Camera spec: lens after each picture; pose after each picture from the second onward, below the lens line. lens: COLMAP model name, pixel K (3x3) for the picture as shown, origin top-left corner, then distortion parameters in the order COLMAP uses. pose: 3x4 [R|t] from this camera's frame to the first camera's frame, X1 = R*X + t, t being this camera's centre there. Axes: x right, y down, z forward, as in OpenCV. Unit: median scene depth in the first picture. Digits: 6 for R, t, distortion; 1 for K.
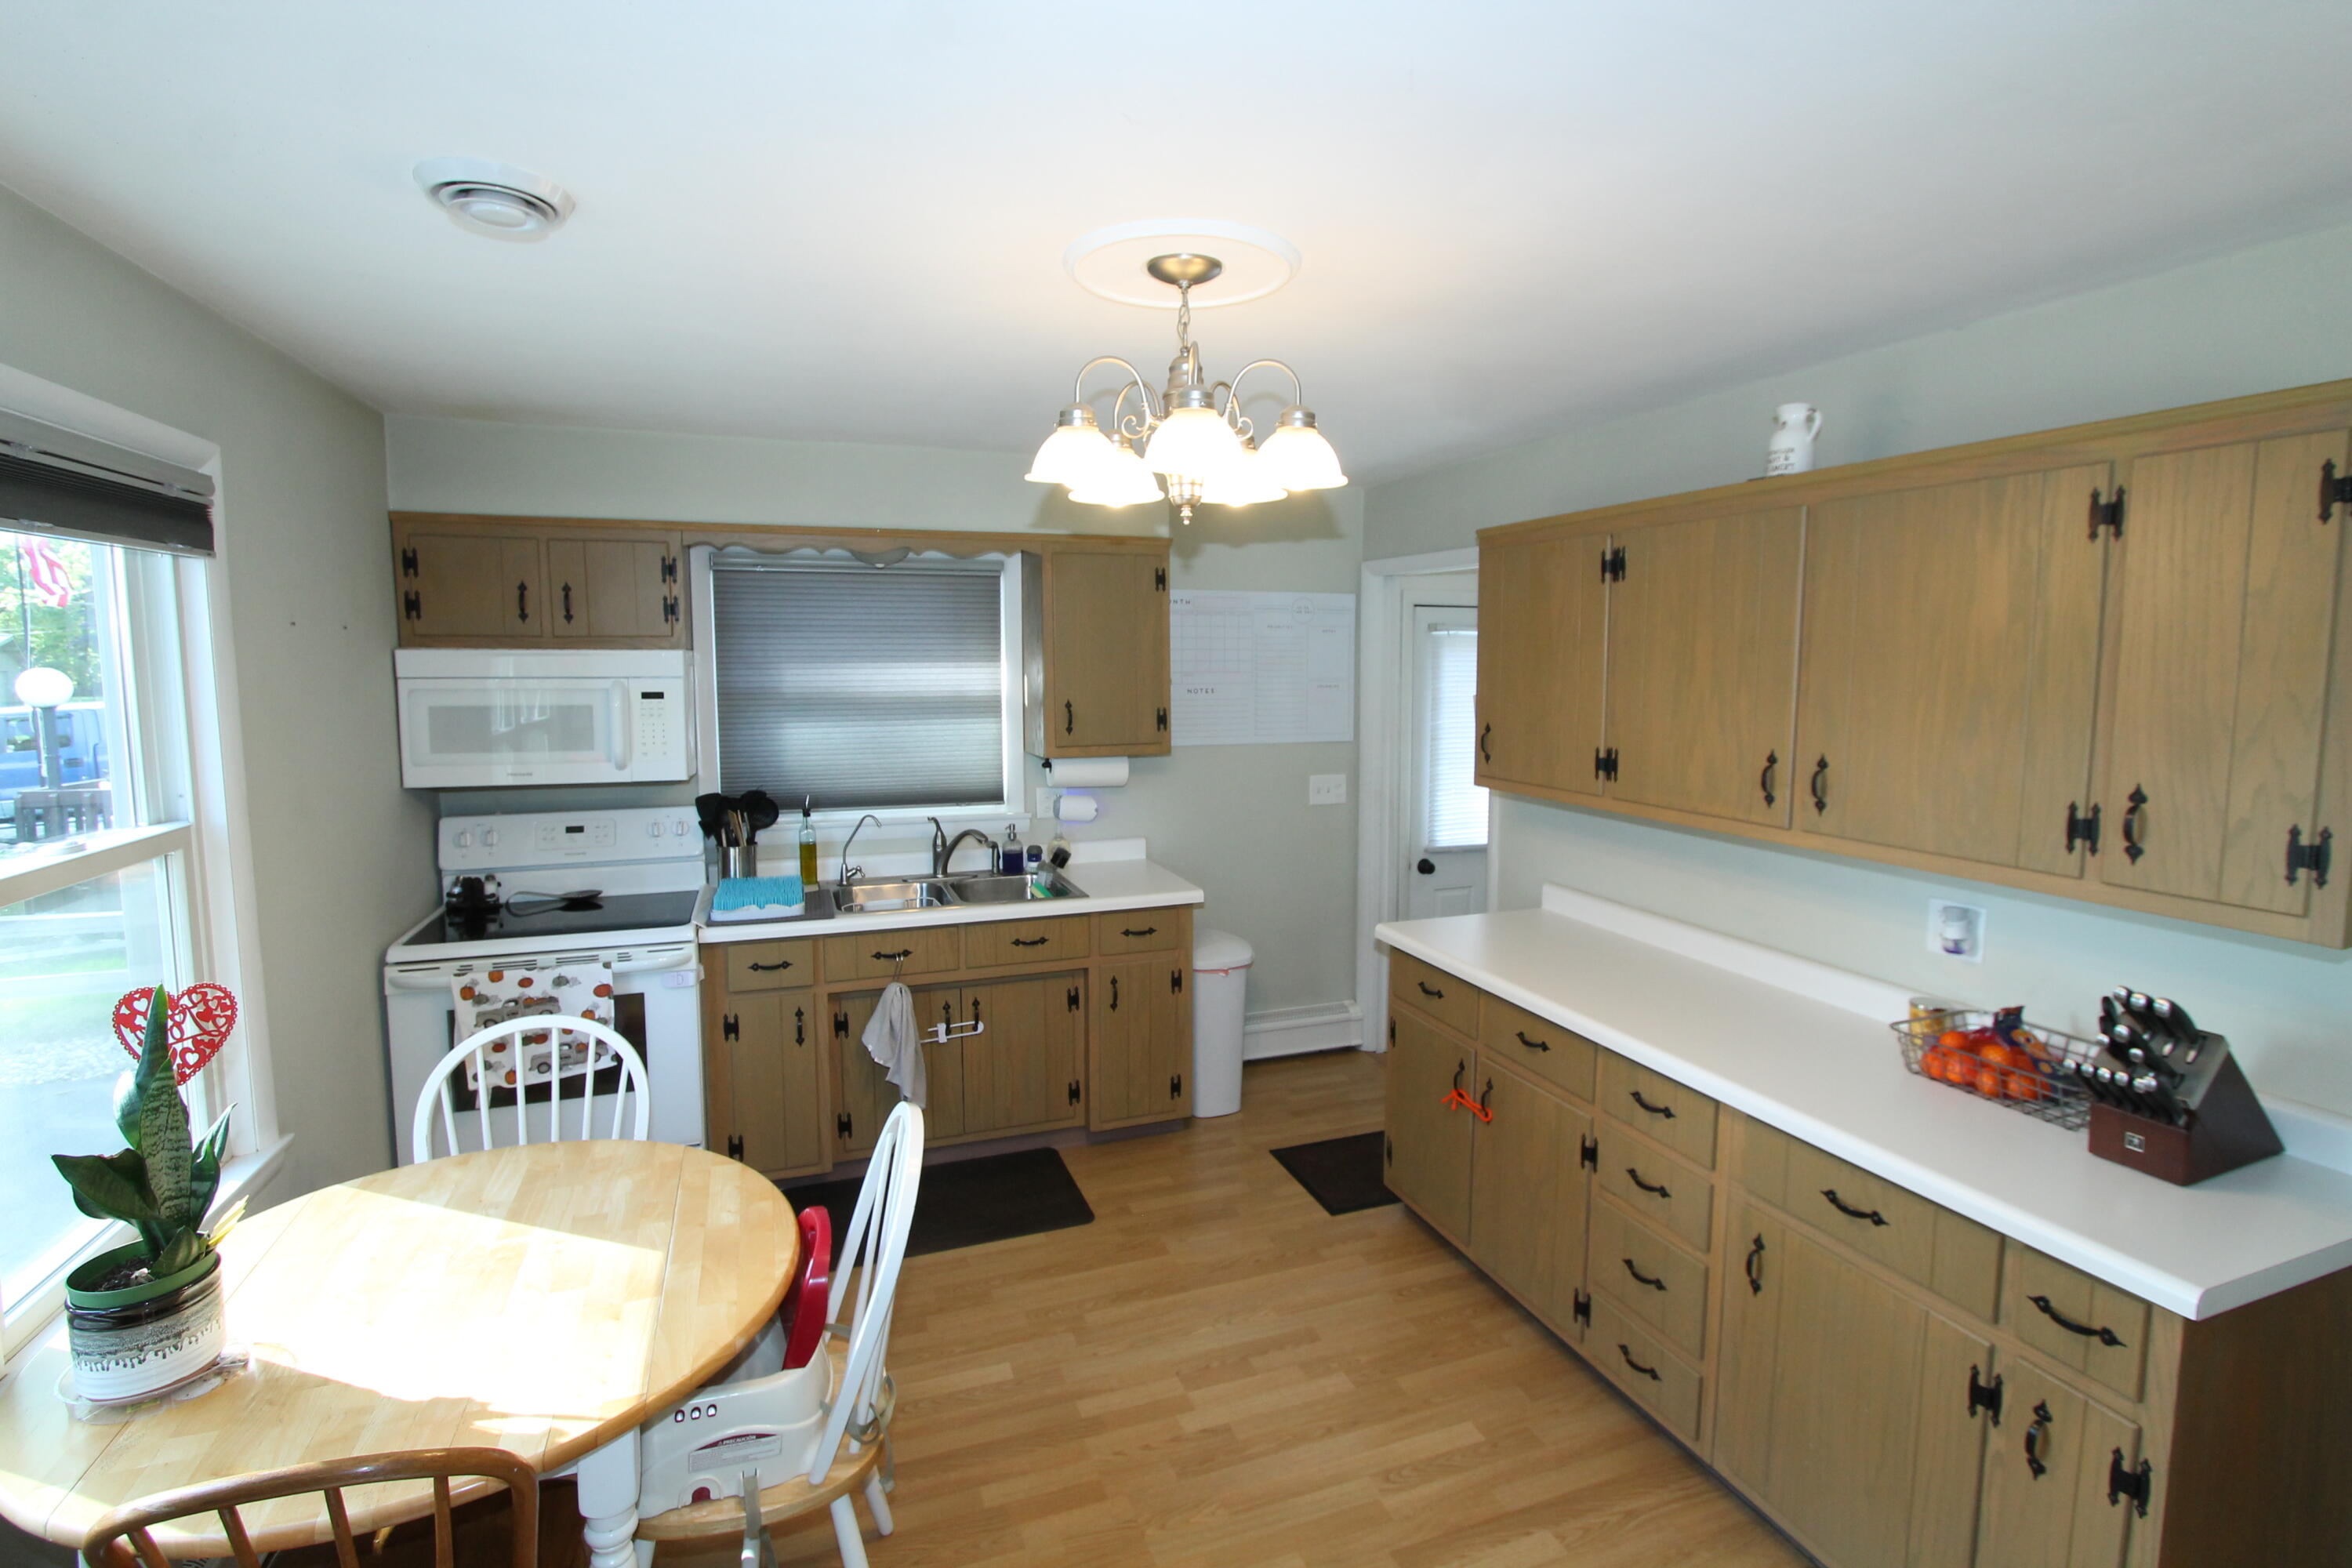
lens RADIAL K [[1101.2, 0, 1176.9], [0, 1101.2, 754.8], [0, 0, 1]] dist [-0.018752, 0.004822]
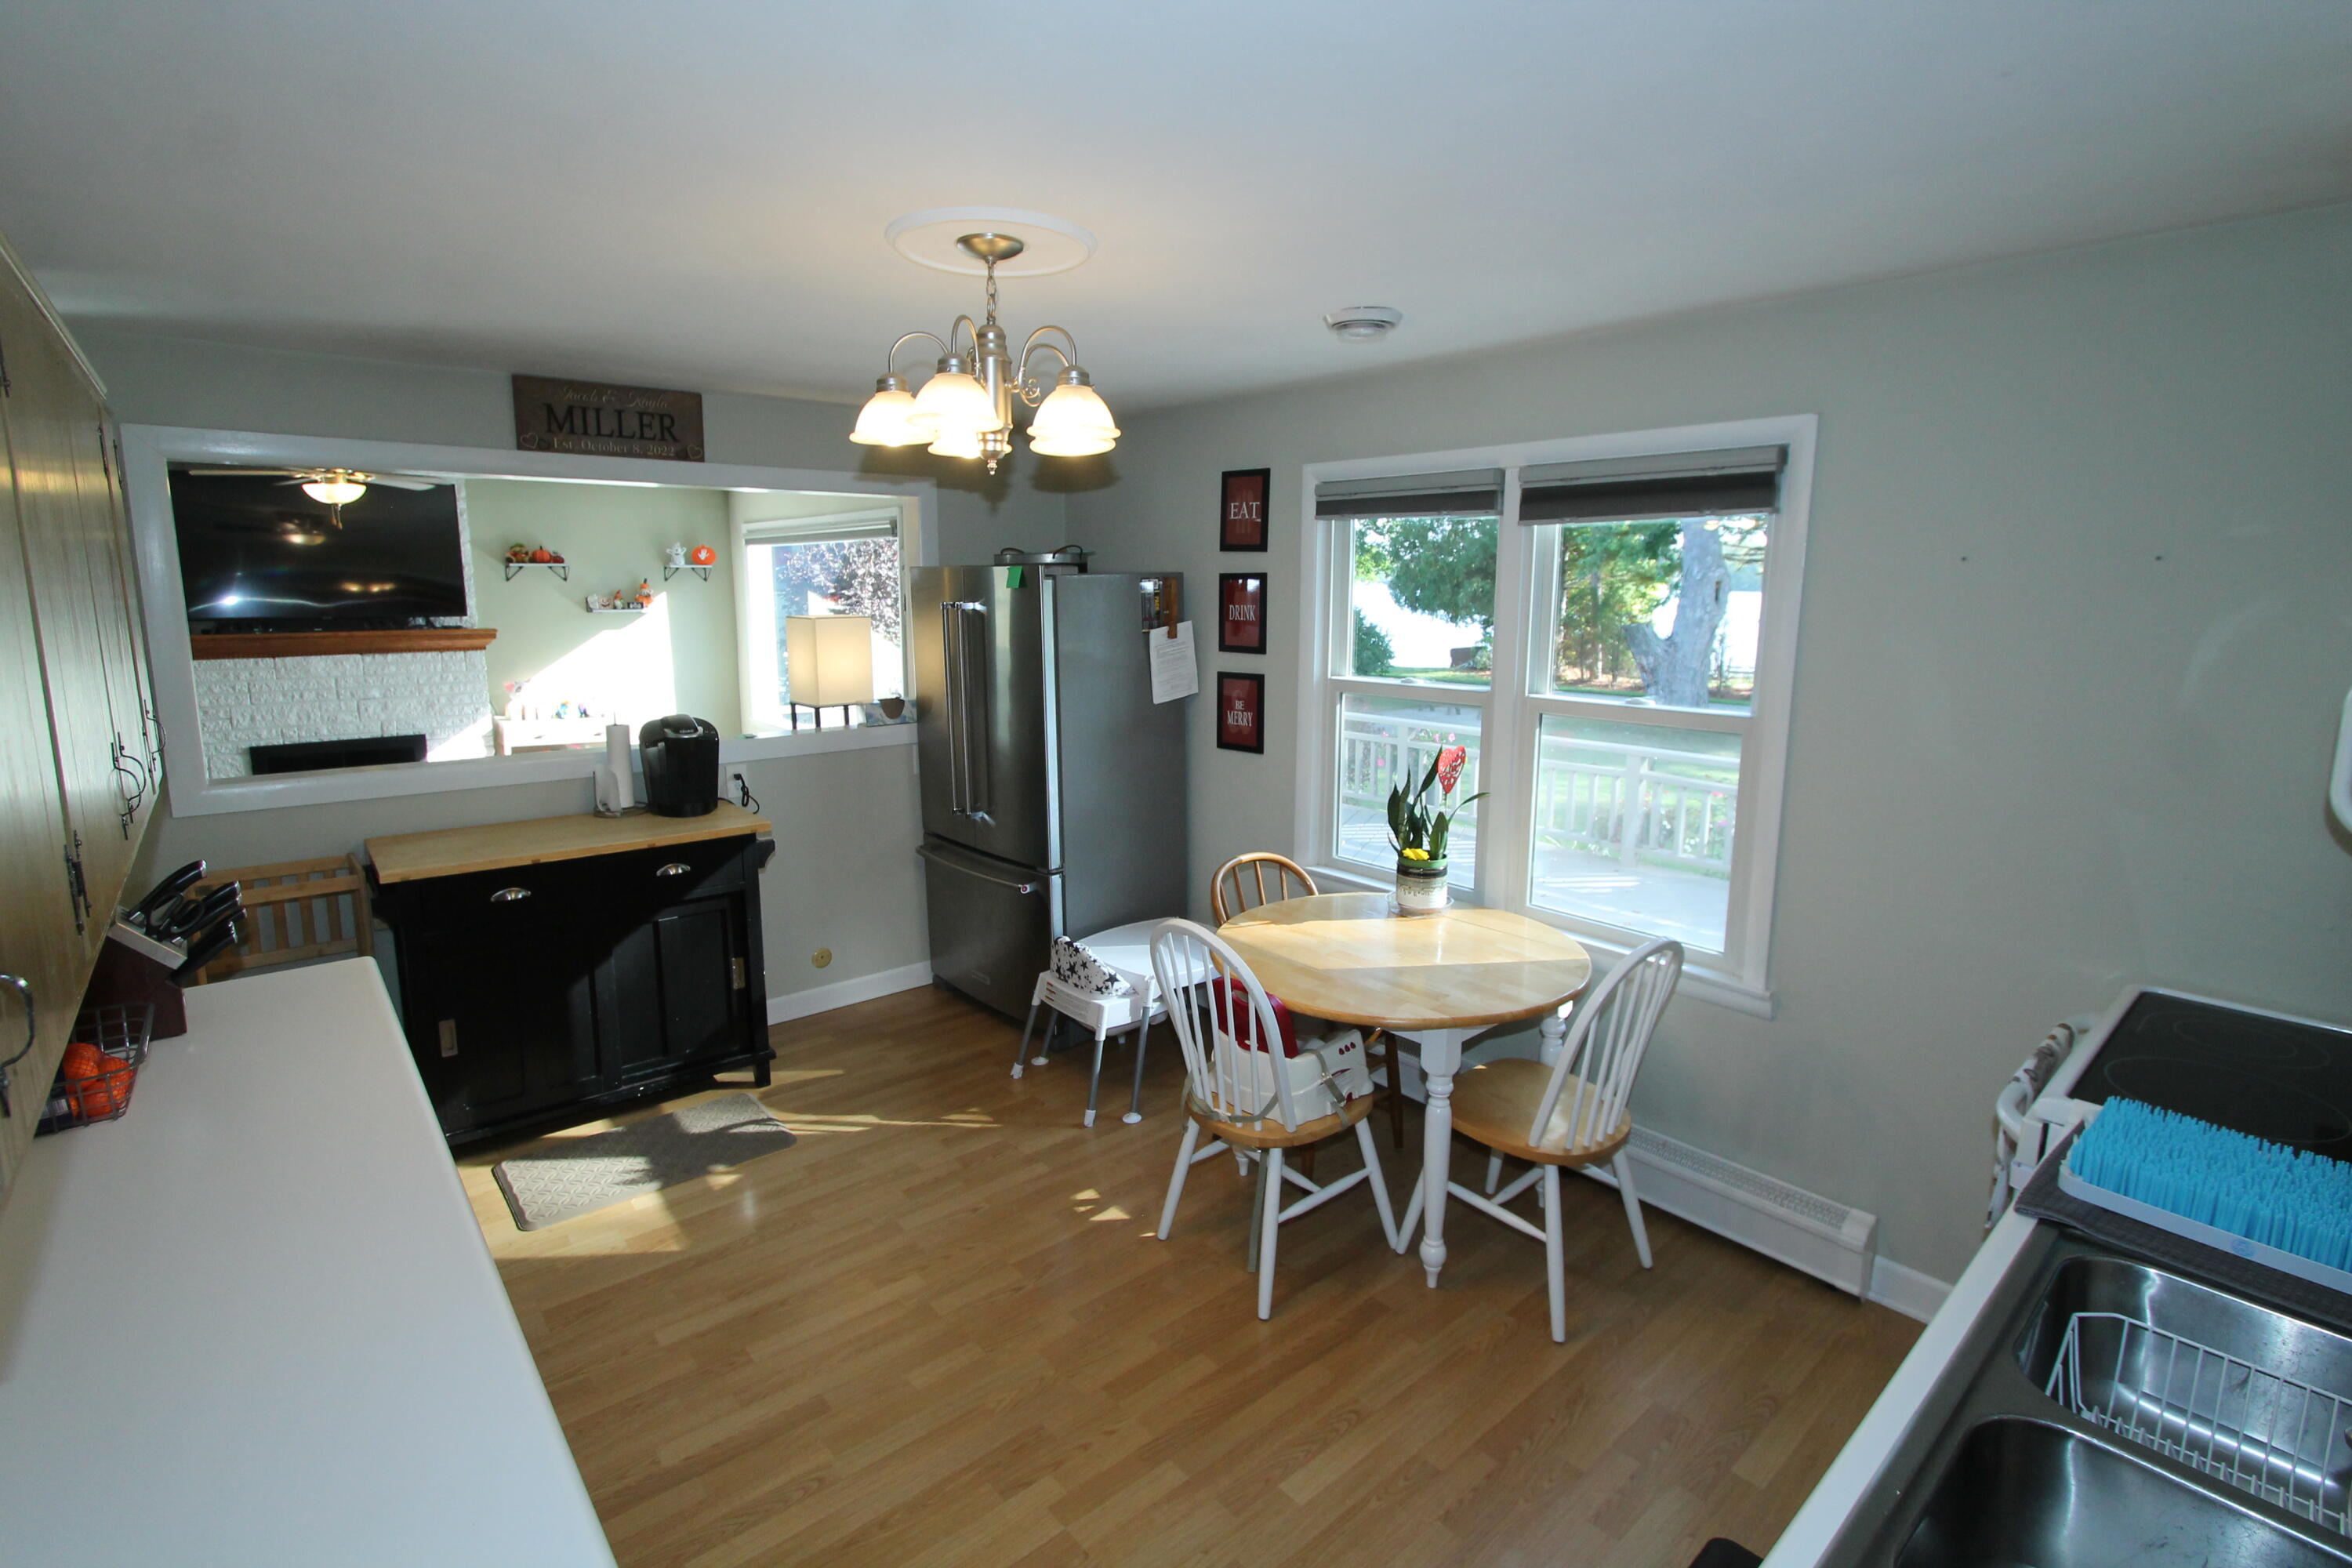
lens RADIAL K [[1089.2, 0, 1179.5], [0, 1089.2, 756.2], [0, 0, 1]] dist [-0.014393, -0.000270]
pose [[-0.936457, 0.051075, -0.347044, 0.145178], [-0.036938, 0.969485, 0.242351, -0.126859], [0.348832, 0.239771, -0.905995, 1.334425]]
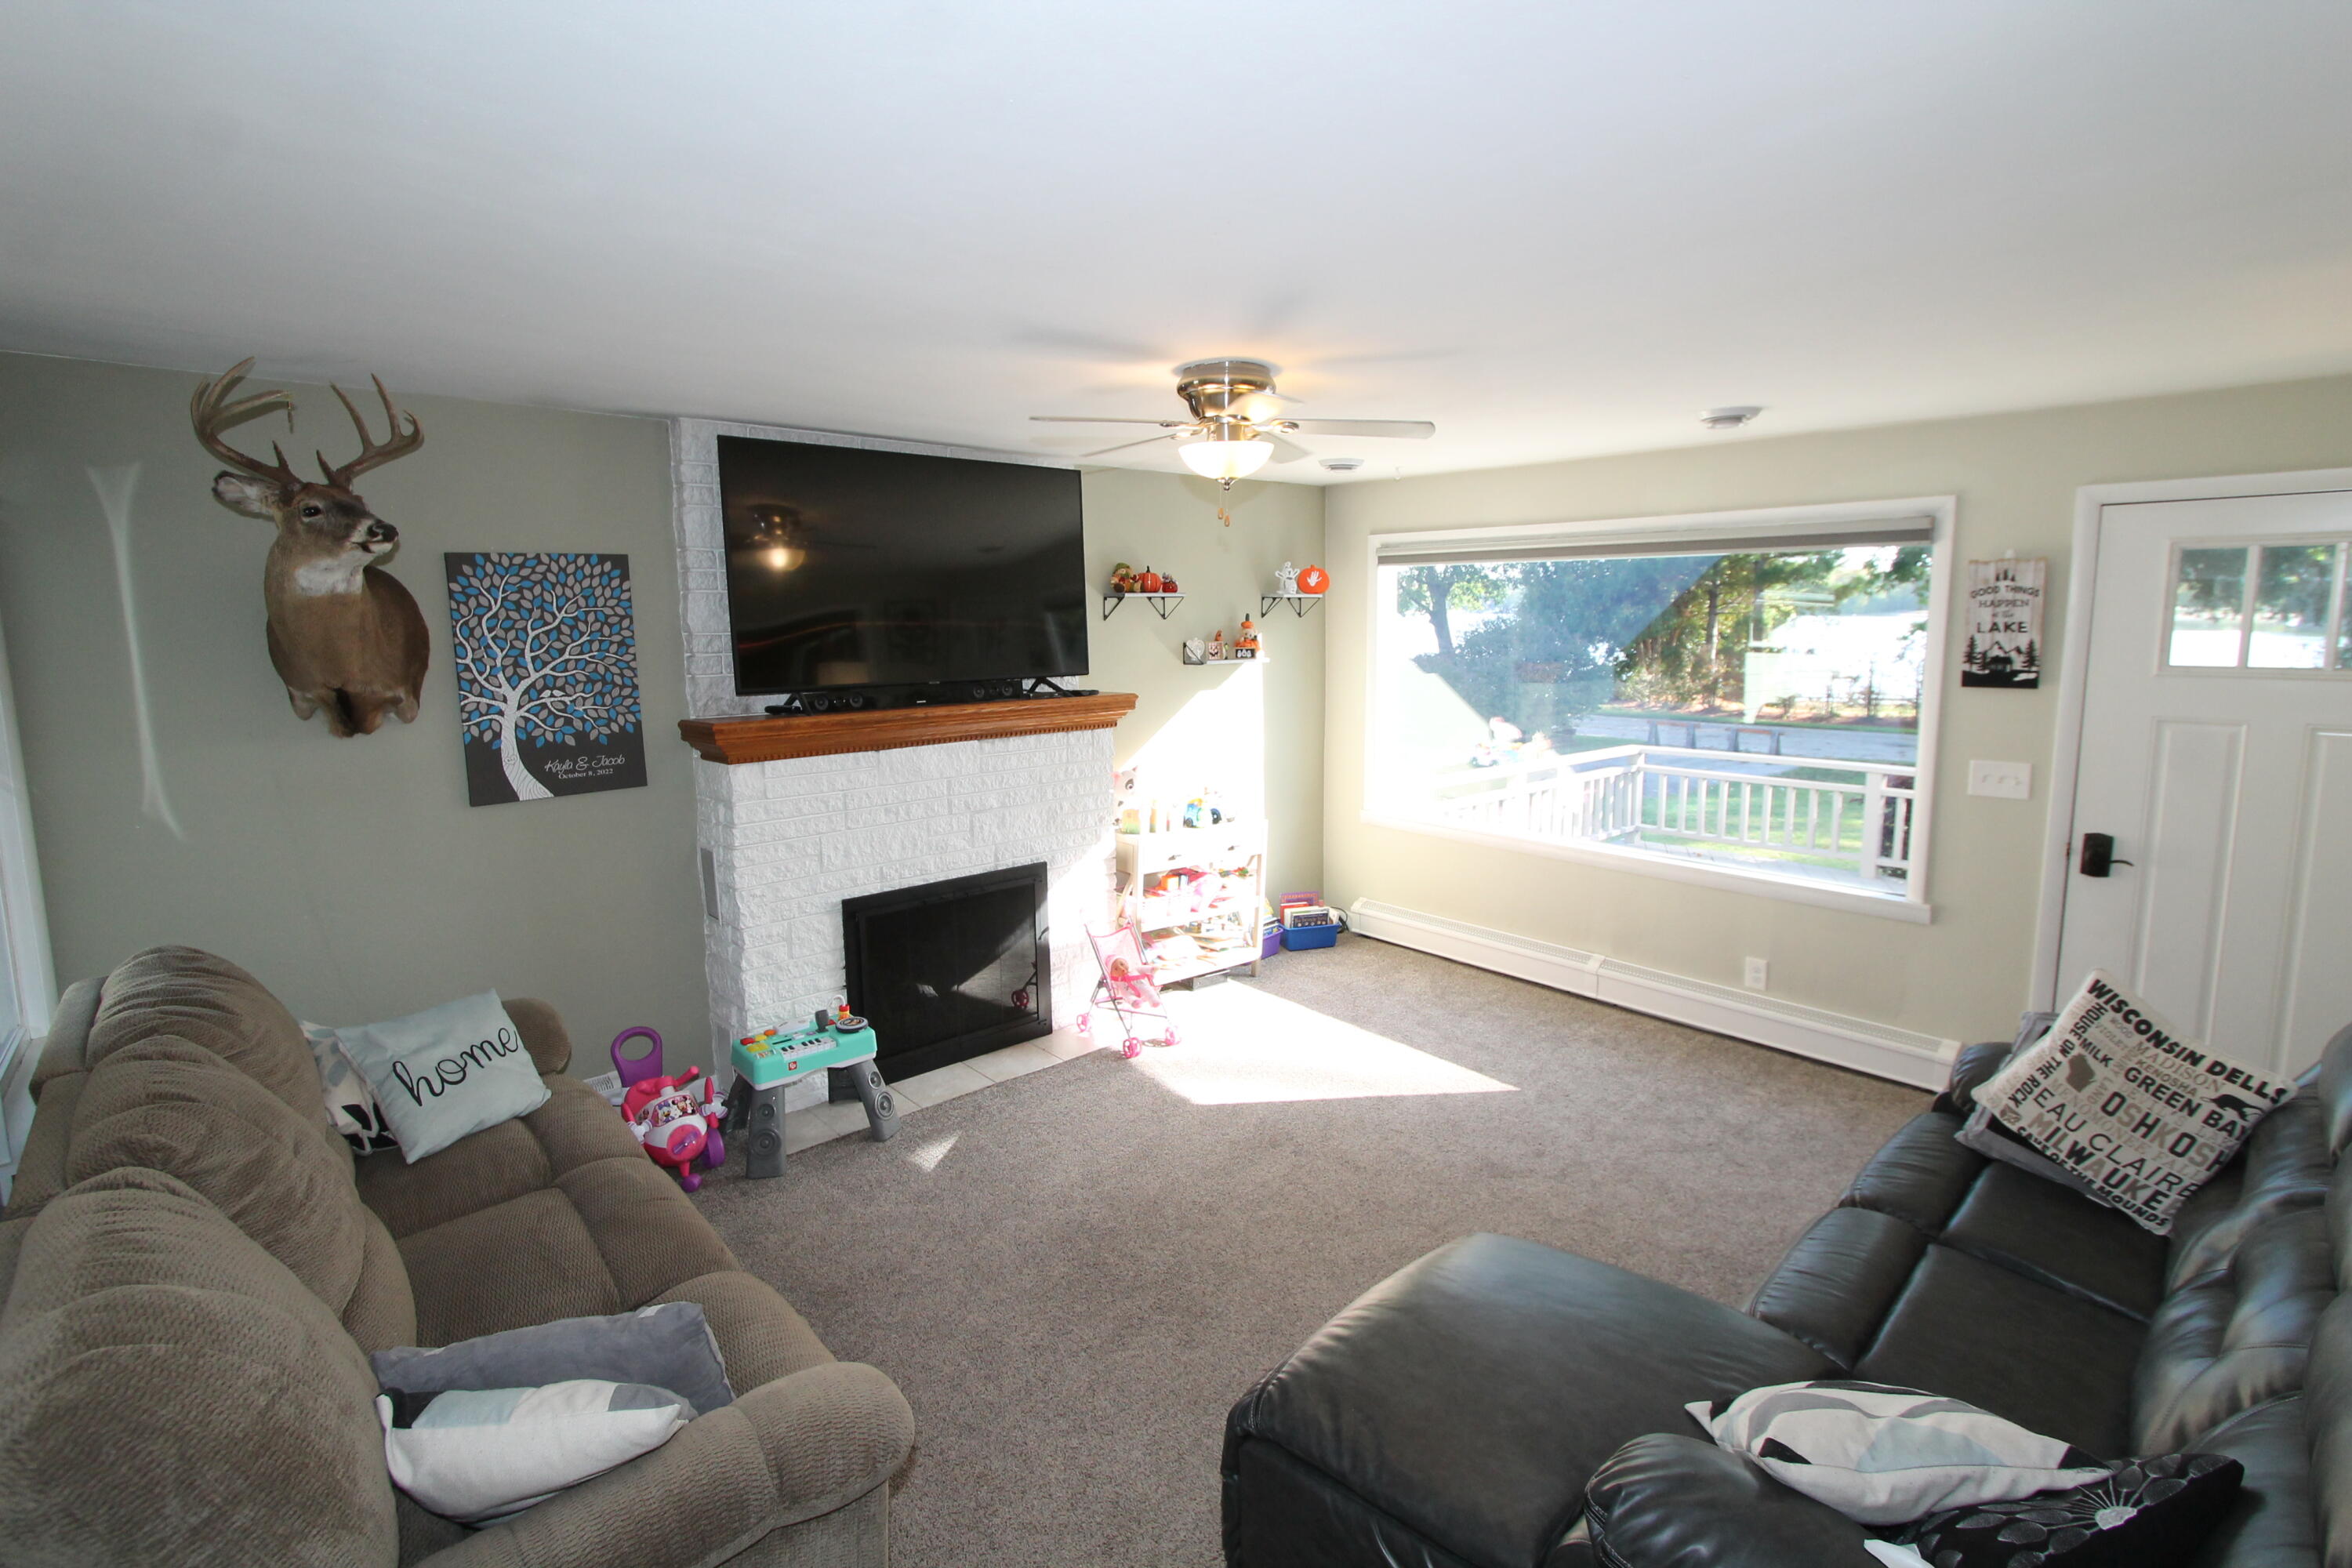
lens RADIAL K [[1101.2, 0, 1176.9], [0, 1101.2, 754.8], [0, 0, 1]] dist [-0.018752, 0.004822]
pose [[-0.929528, 0.053927, -0.364787, 1.186097], [-0.028176, 0.975970, 0.216077, -0.025011], [0.367673, 0.211128, -0.905672, 0.093812]]
